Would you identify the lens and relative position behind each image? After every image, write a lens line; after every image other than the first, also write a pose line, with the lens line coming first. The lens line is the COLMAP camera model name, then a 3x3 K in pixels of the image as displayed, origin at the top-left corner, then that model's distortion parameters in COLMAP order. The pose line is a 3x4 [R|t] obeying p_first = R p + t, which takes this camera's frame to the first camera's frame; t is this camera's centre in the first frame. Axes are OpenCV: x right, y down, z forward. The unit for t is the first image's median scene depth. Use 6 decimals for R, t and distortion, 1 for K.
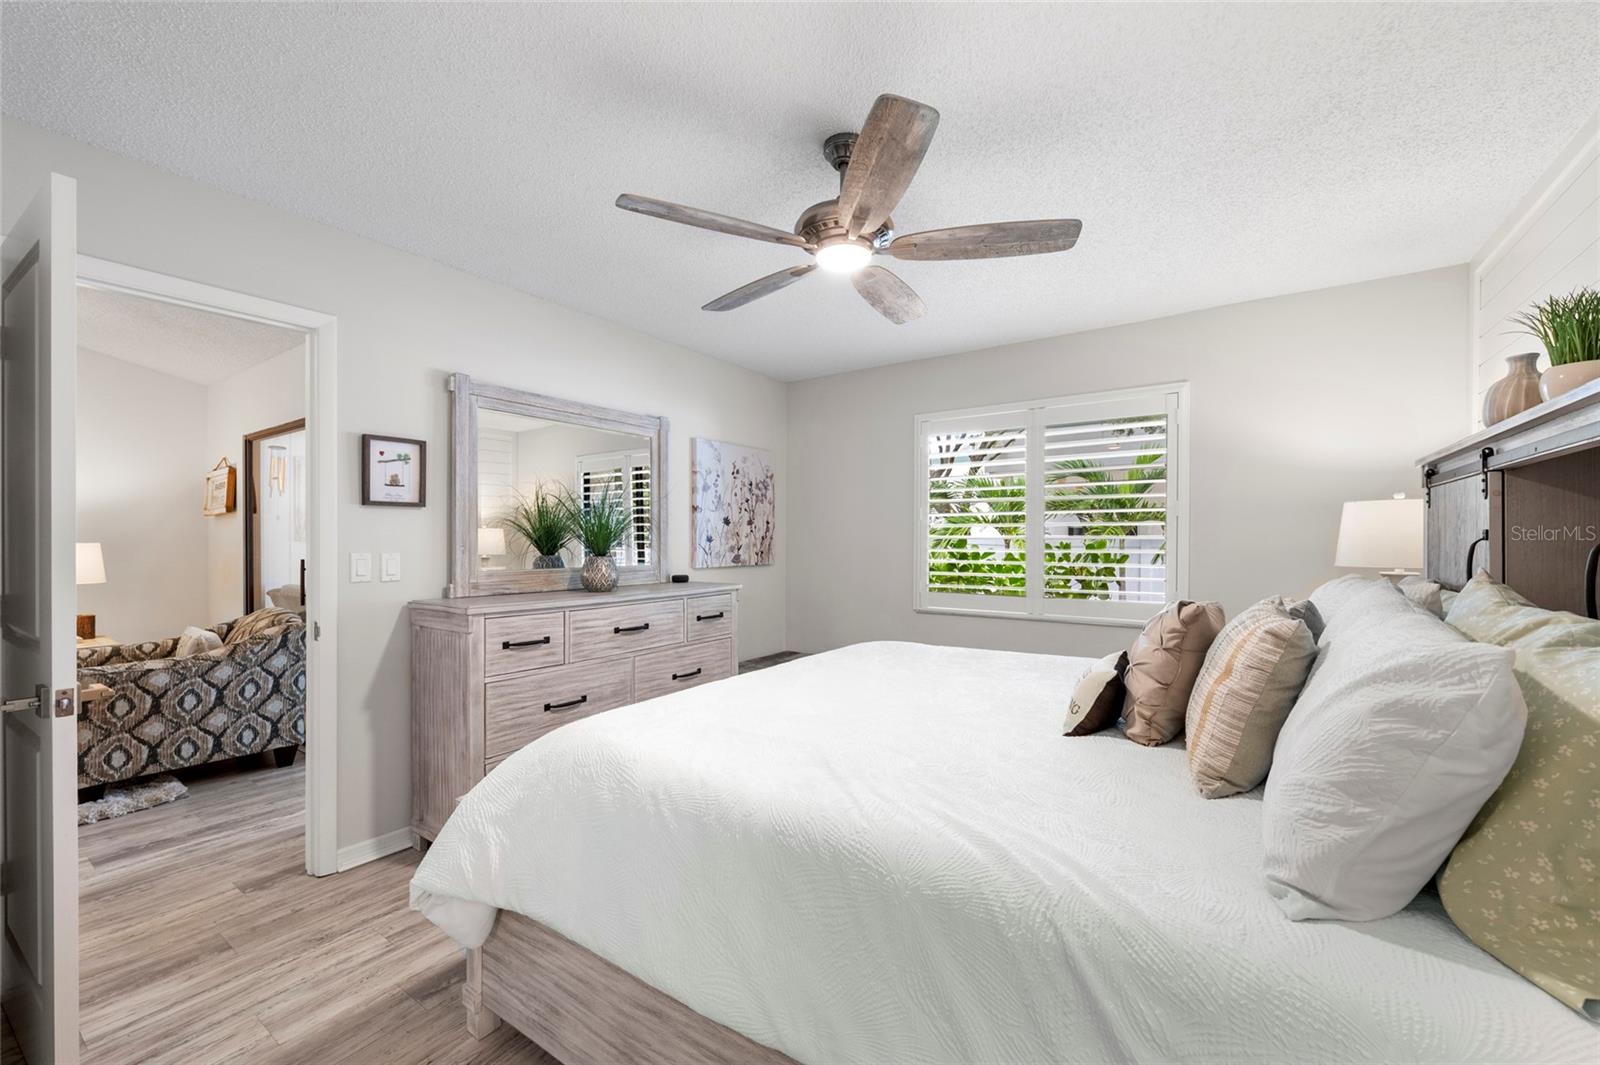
lens RADIAL K [[642.5, 0, 801.9], [0, 642.5, 547.5], [0, 0, 1]] dist [0.000691, -0.001308]
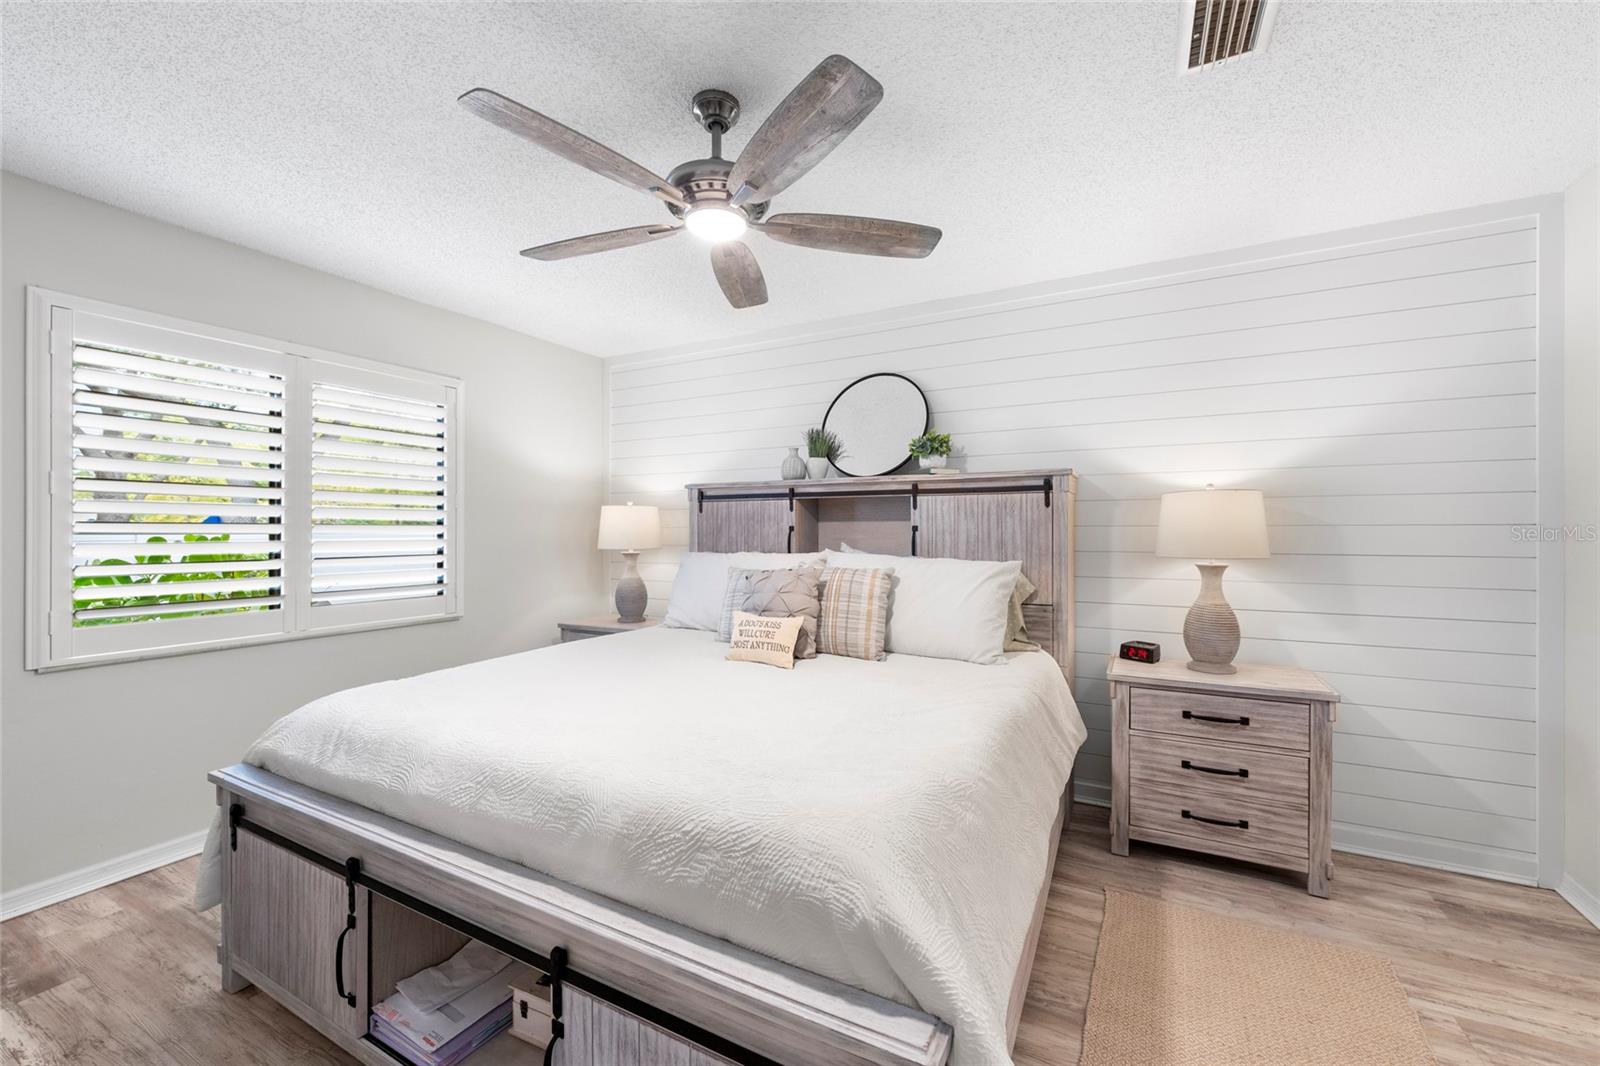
lens RADIAL K [[634.2, 0, 804.9], [0, 634.2, 538.8], [0, 0, 1]] dist [0.001106, -0.000560]
pose [[-0.112442, -0.011727, 0.993589, -0.741556], [0.013249, 0.999824, 0.013299, -0.009646], [-0.993570, 0.014660, -0.112266, 0.847756]]
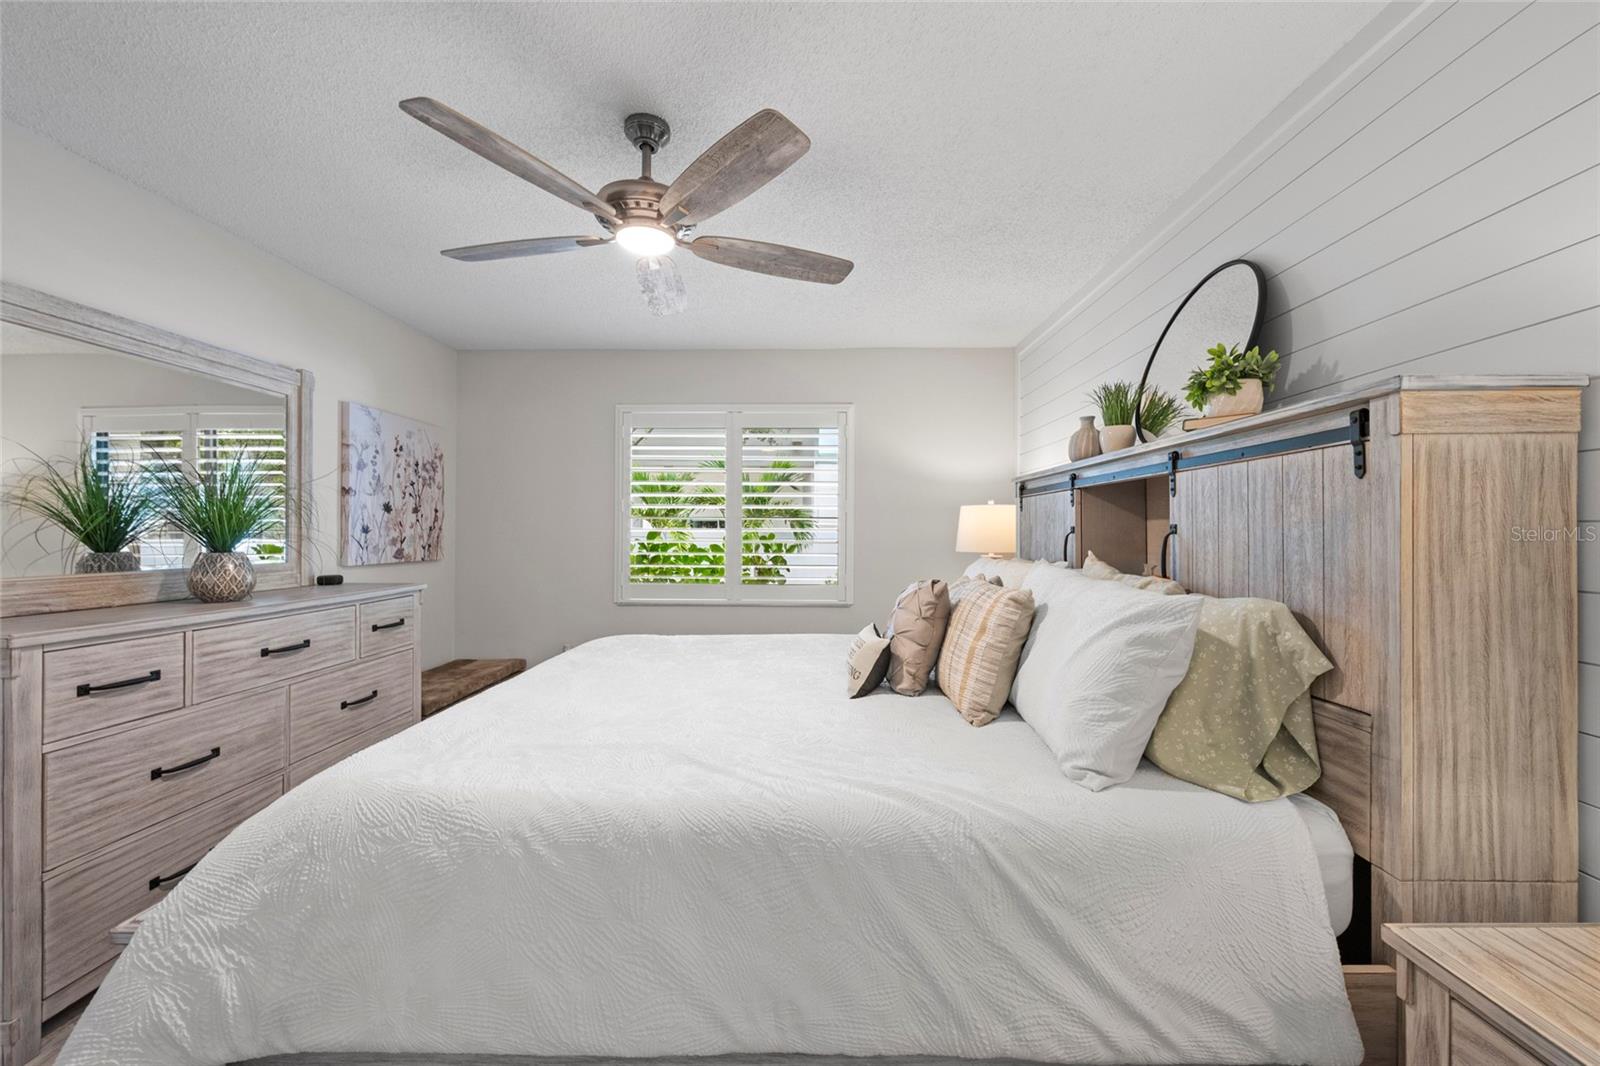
lens RADIAL K [[634.2, 0, 803.6], [0, 634.2, 534.5], [0, 0, 1]] dist [0.001106, -0.000560]
pose [[0.832442, 0.002027, 0.554109, -0.229730], [0.002586, 0.999968, -0.007542, 0.000910], [-0.554106, 0.007712, 0.832410, 0.061429]]
